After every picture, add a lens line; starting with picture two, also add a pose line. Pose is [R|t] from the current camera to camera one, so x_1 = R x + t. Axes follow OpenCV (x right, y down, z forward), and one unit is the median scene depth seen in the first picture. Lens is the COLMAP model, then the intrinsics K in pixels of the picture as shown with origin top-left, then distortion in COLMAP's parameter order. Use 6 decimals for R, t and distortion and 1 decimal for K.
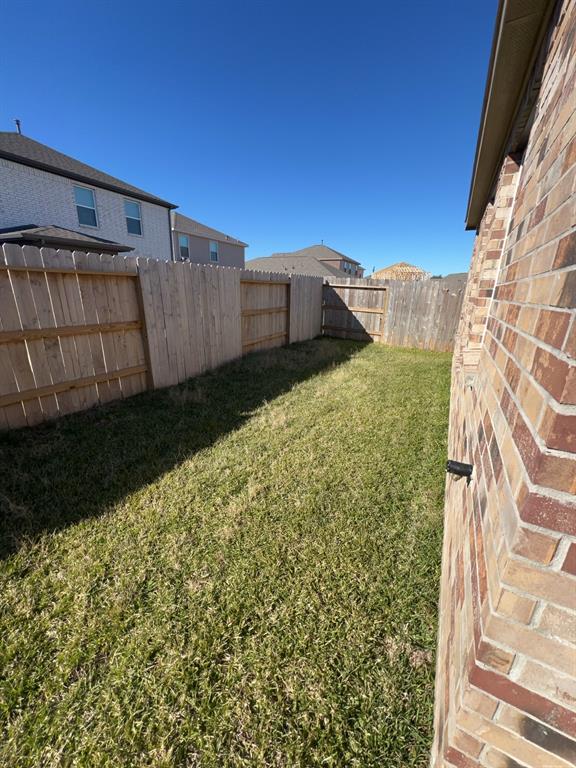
lens RADIAL K [[306.7, 0, 286.9], [0, 306.7, 387.2], [0, 0, 1]] dist [-0.000522, -0.000113]
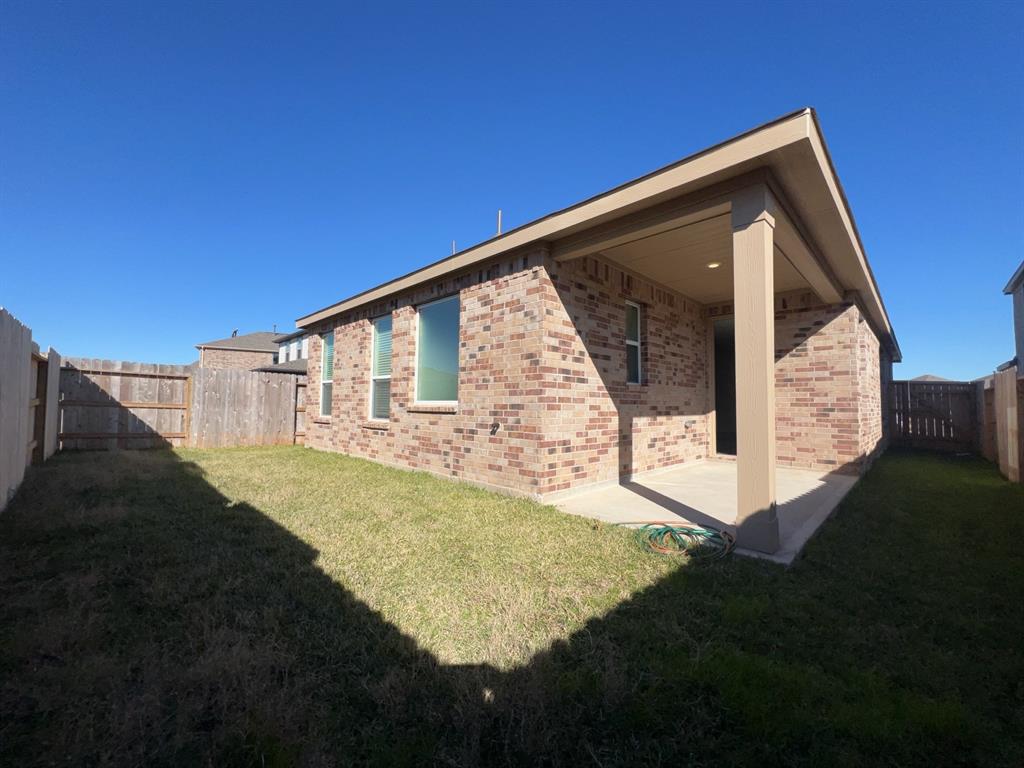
lens RADIAL K [[408.9, 0, 512.3], [0, 408.9, 384.8], [0, 0, 1]] dist [-0.000522, -0.000113]
pose [[0.292994, 0.024207, 0.955808, -0.425266], [0.289576, 0.950480, -0.112839, 0.053151], [-0.911208, 0.309840, 0.271475, -0.029885]]
